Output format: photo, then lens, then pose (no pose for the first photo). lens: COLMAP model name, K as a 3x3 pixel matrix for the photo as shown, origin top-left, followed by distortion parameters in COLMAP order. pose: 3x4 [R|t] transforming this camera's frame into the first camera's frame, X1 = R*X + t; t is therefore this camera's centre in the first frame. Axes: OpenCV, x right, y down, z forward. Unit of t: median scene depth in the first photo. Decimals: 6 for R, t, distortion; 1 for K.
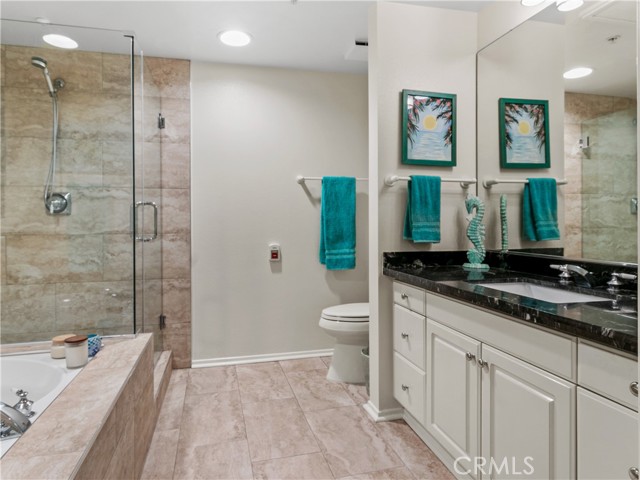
lens RADIAL K [[387.0, 0, 302.0], [0, 387.0, 224.8], [0, 0, 1]] dist [0.003762, -0.000678]
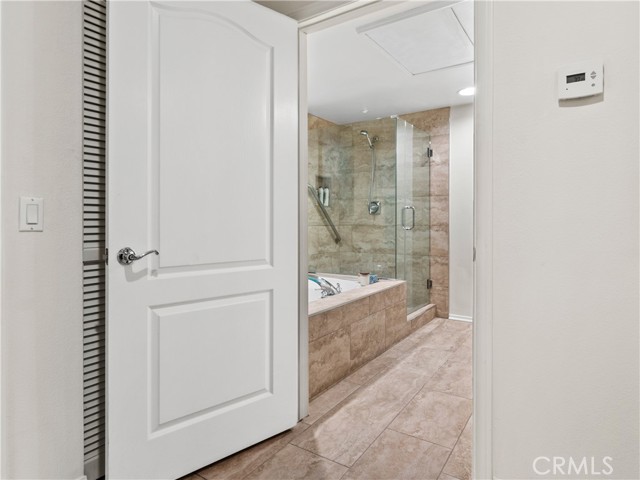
lens RADIAL K [[350.1, 0, 316.8], [0, 350.1, 221.5], [0, 0, 1]] dist [0.001668, -0.000031]
pose [[0.687605, 0.008372, -0.726037, 0.336535], [-0.007923, 0.999961, 0.004028, 0.003261], [0.726042, 0.002982, 0.687644, -0.272762]]
